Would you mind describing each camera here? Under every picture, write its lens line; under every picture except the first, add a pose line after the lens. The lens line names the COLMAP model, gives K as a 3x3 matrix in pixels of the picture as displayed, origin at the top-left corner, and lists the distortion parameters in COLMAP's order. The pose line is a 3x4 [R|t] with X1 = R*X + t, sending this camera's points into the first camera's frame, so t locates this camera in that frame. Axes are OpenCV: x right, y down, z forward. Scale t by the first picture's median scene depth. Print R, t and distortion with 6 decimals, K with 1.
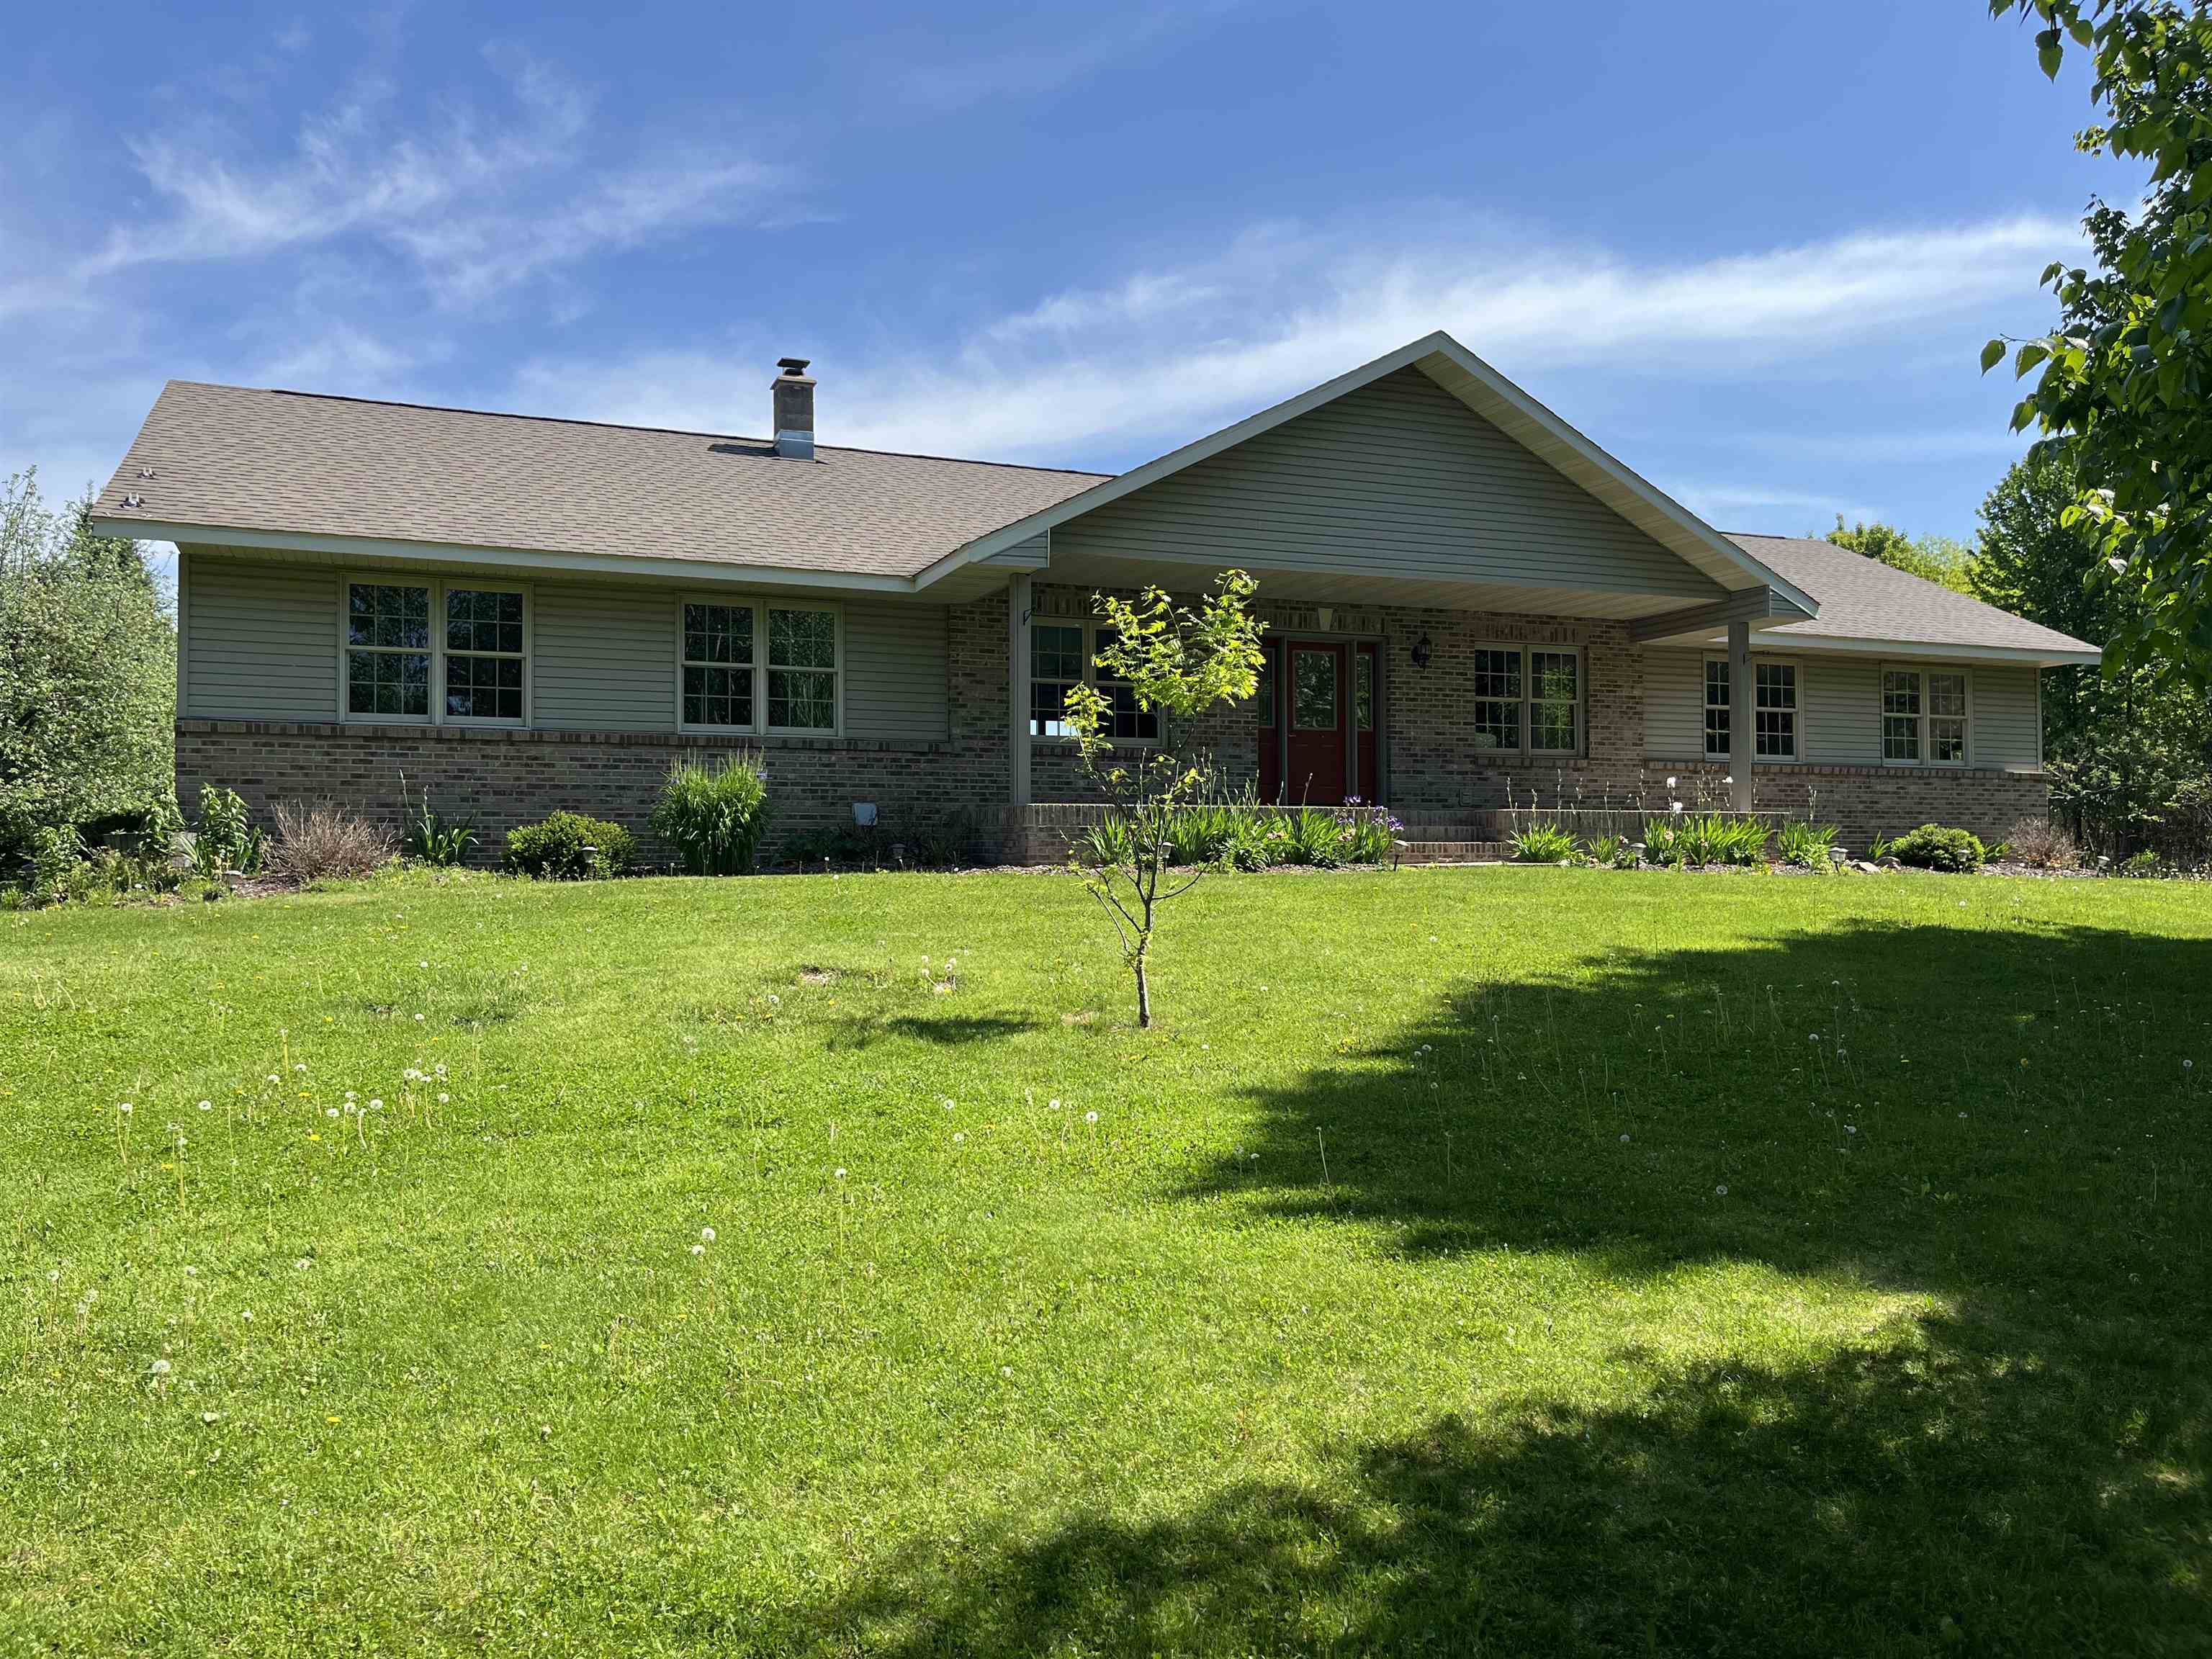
lens RADIAL K [[1714.0, 0, 1106.0], [0, 1714.0, 829.5], [0, 0, 1]] dist [0.024411, -0.013111]
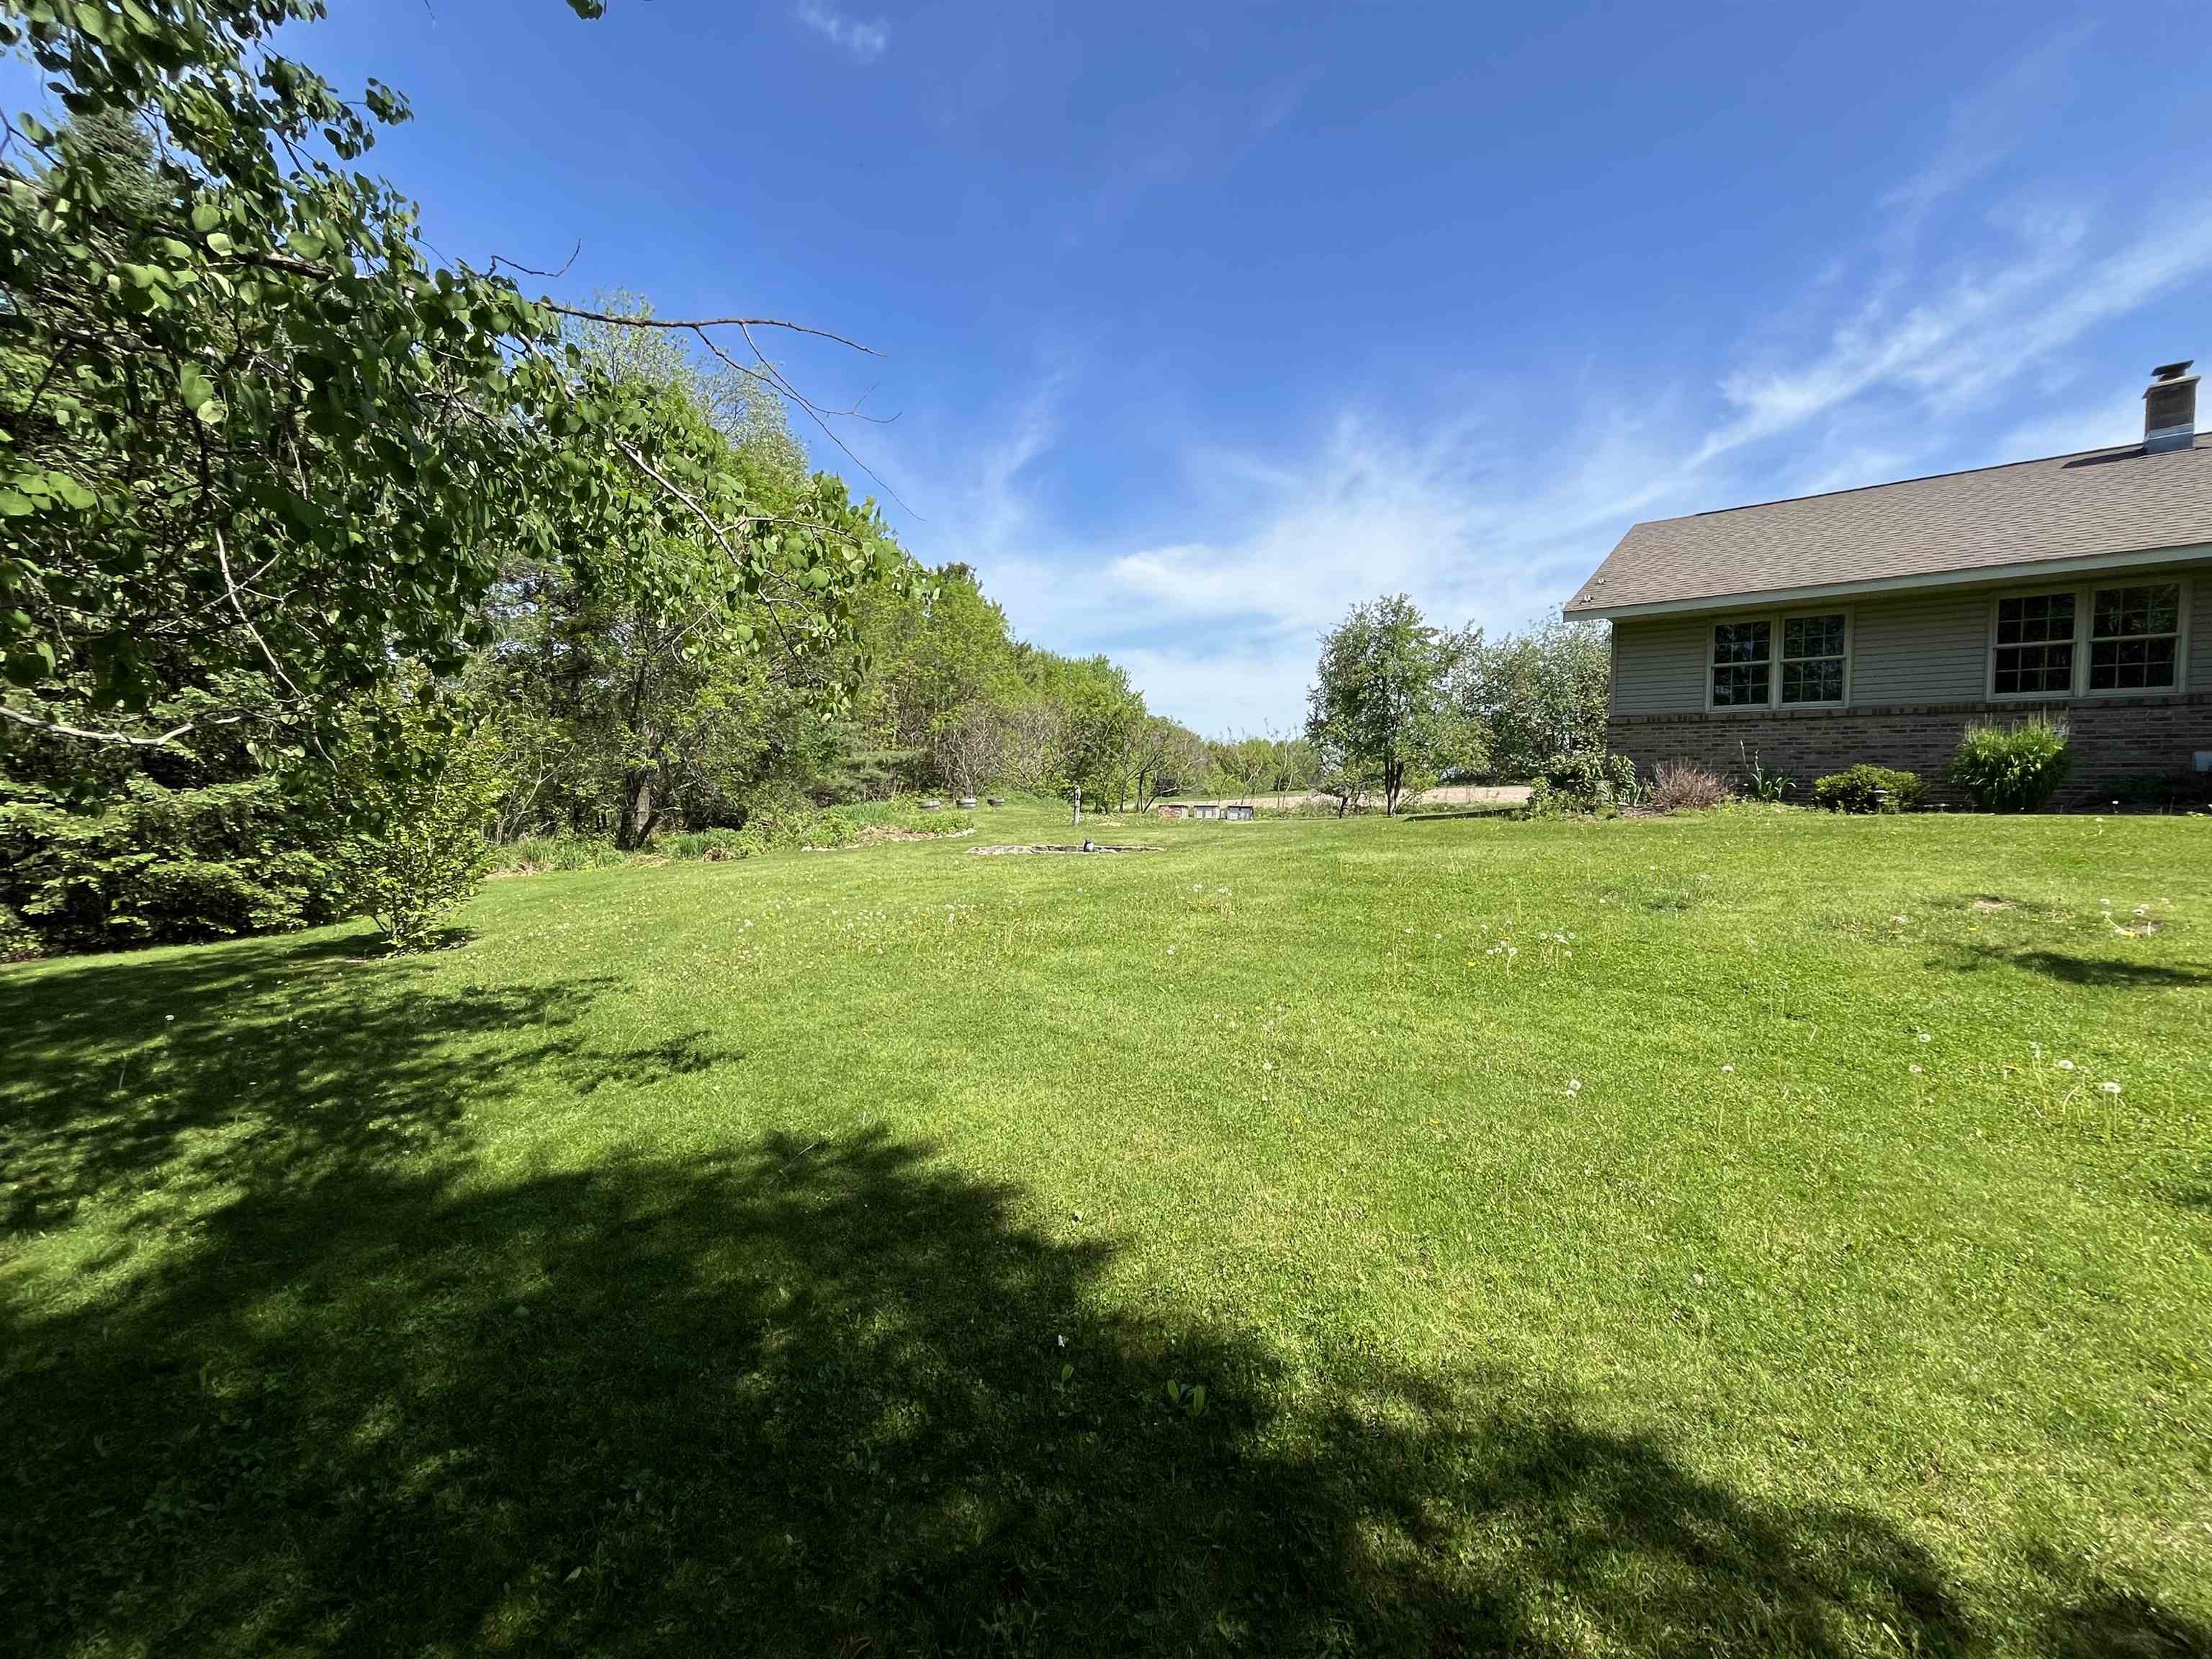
lens RADIAL K [[903.4, 0, 1103.8], [0, 903.4, 826.8], [0, 0, 1]] dist [-0.000348, 0.000231]
pose [[0.436527, 0.043946, -0.898617, 0.081605], [0.010740, 0.998481, 0.054046, -0.006327], [0.899627, -0.033244, 0.435392, 0.107080]]
